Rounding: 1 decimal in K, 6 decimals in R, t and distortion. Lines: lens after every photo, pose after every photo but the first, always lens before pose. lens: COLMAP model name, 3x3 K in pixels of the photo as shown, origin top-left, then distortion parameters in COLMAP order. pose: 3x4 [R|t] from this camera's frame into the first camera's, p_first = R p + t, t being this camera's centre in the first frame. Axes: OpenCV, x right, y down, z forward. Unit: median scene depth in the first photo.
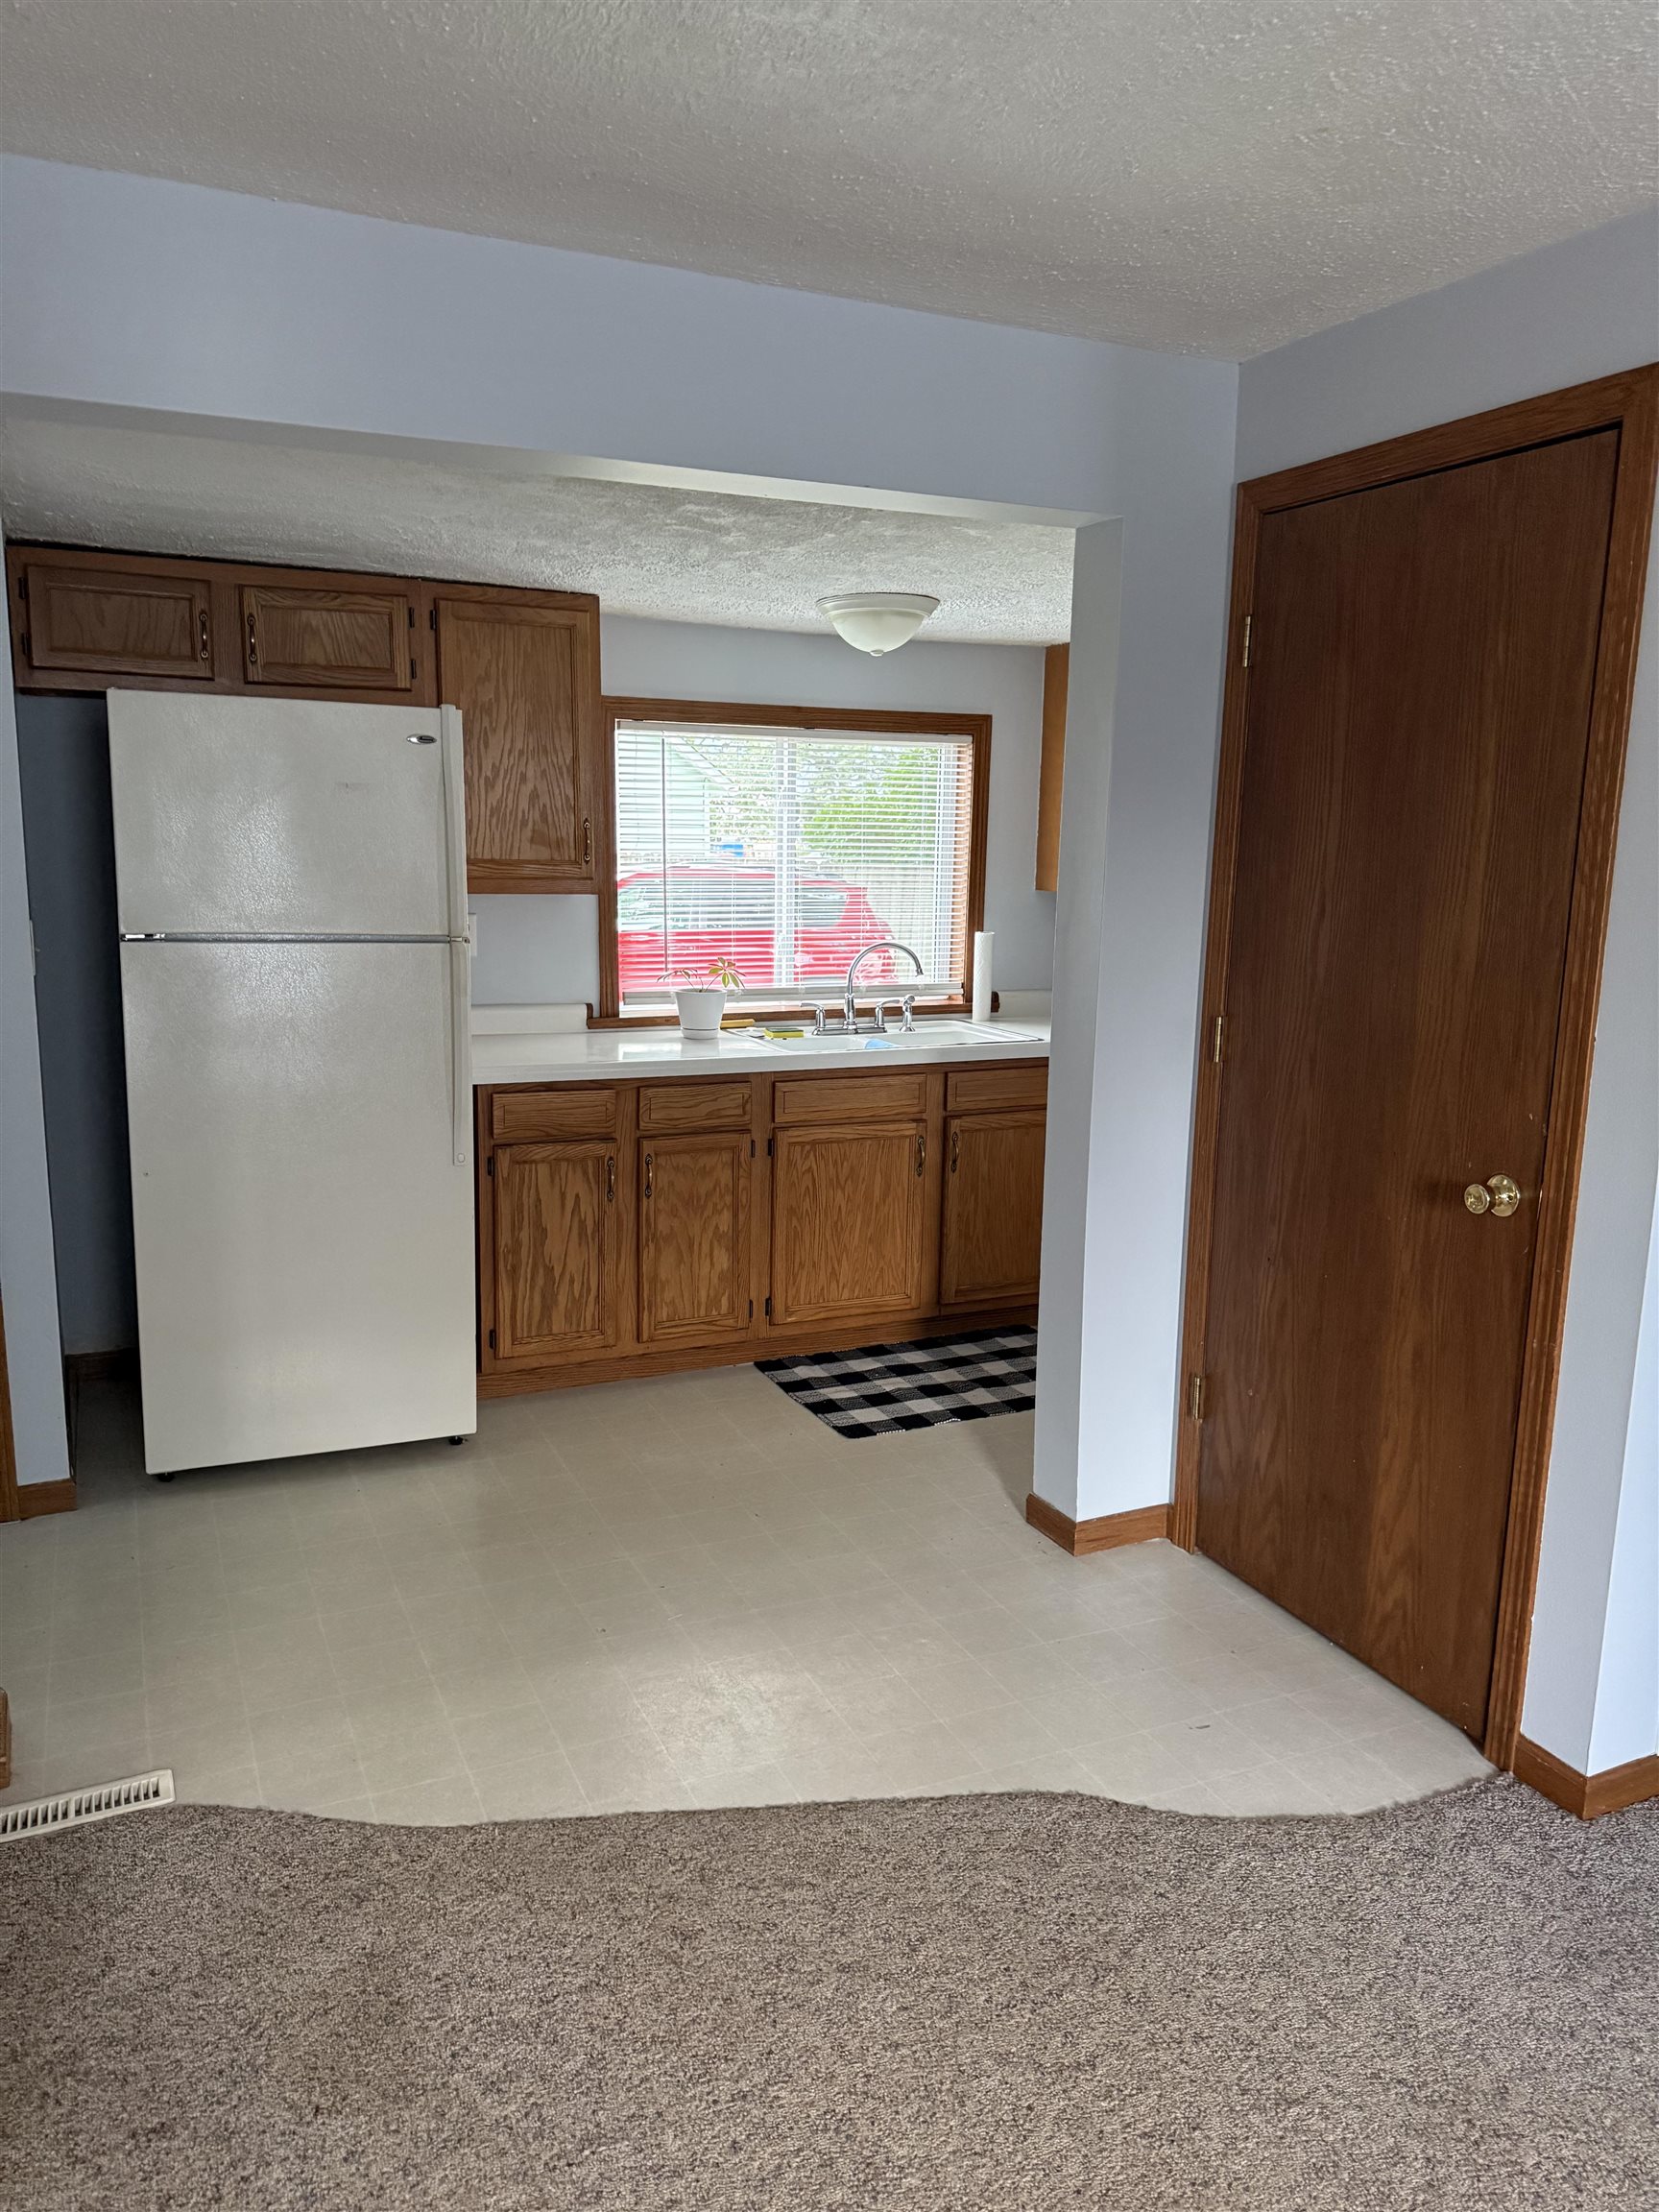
lens RADIAL K [[1597.9, 0, 824.1], [0, 1597.9, 1106.9], [0, 0, 1]] dist [0.073586, -0.052333]
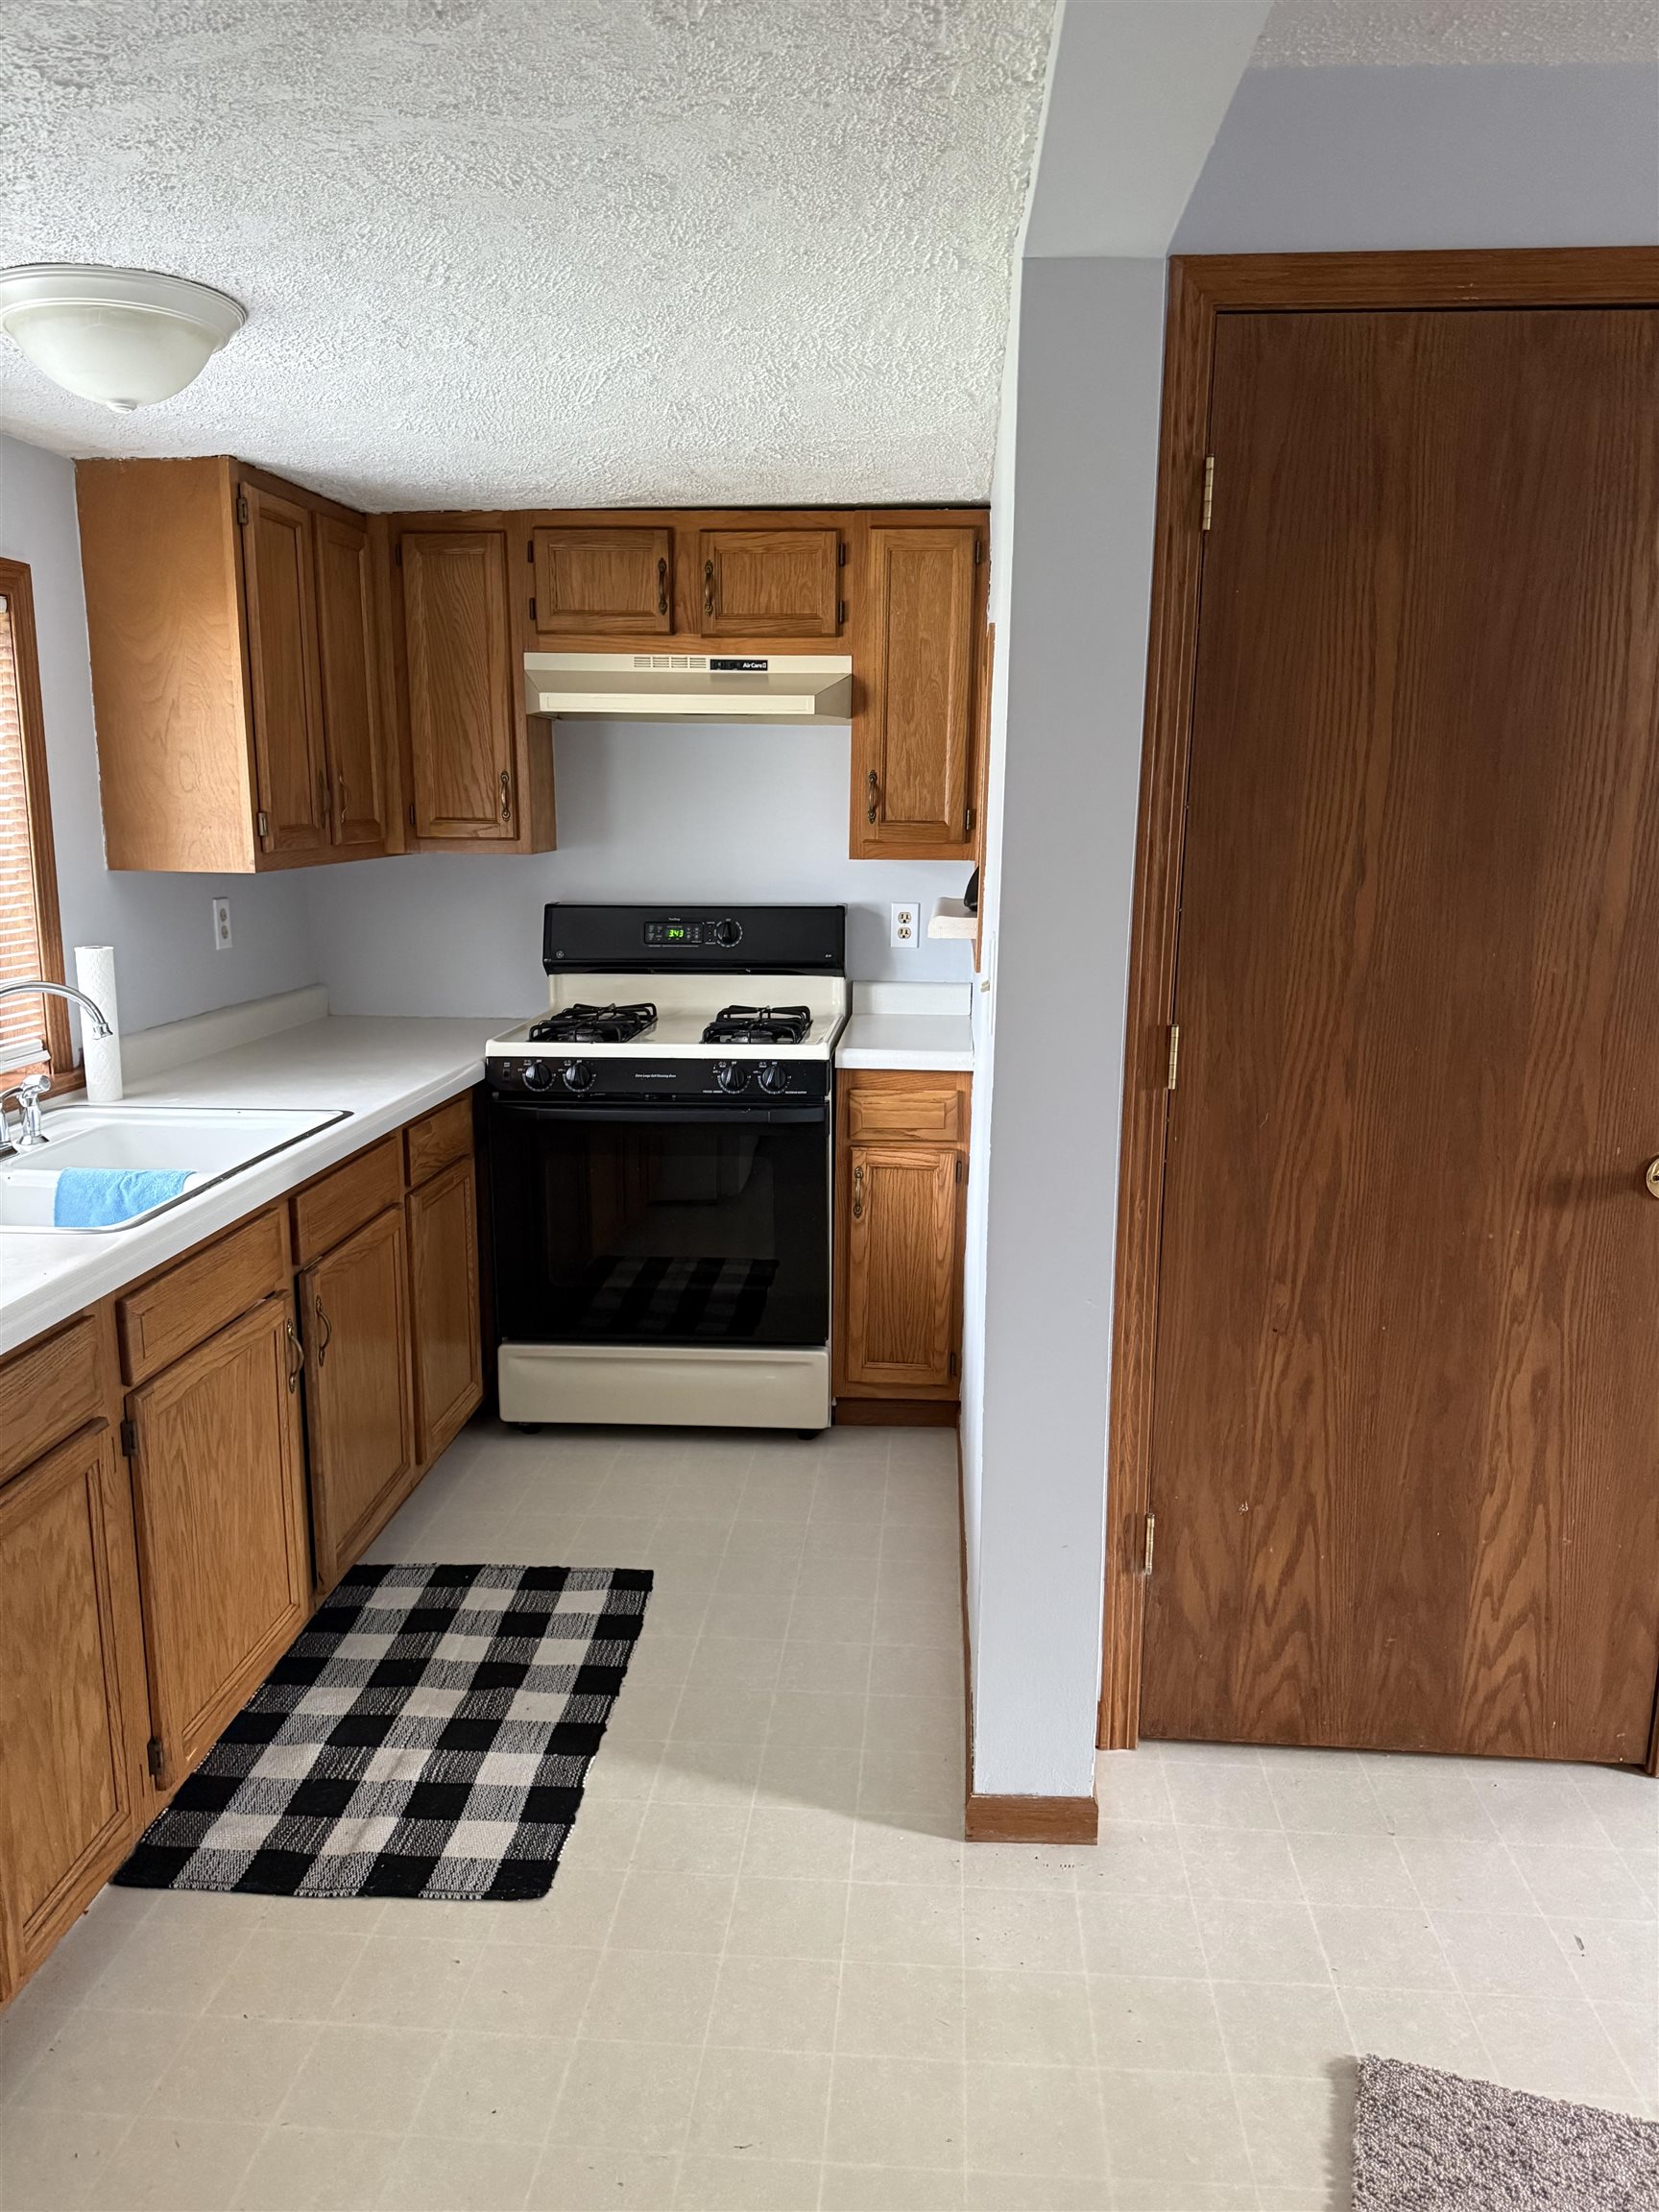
lens RADIAL K [[1597.9, 0, 836.0], [0, 1597.9, 1114.7], [0, 0, 1]] dist [0.073586, -0.052333]
pose [[0.464296, -0.183149, 0.866536, -0.469316], [0.154562, 0.980127, 0.124342, -0.134432], [-0.872089, 0.076202, 0.483378, 0.809683]]
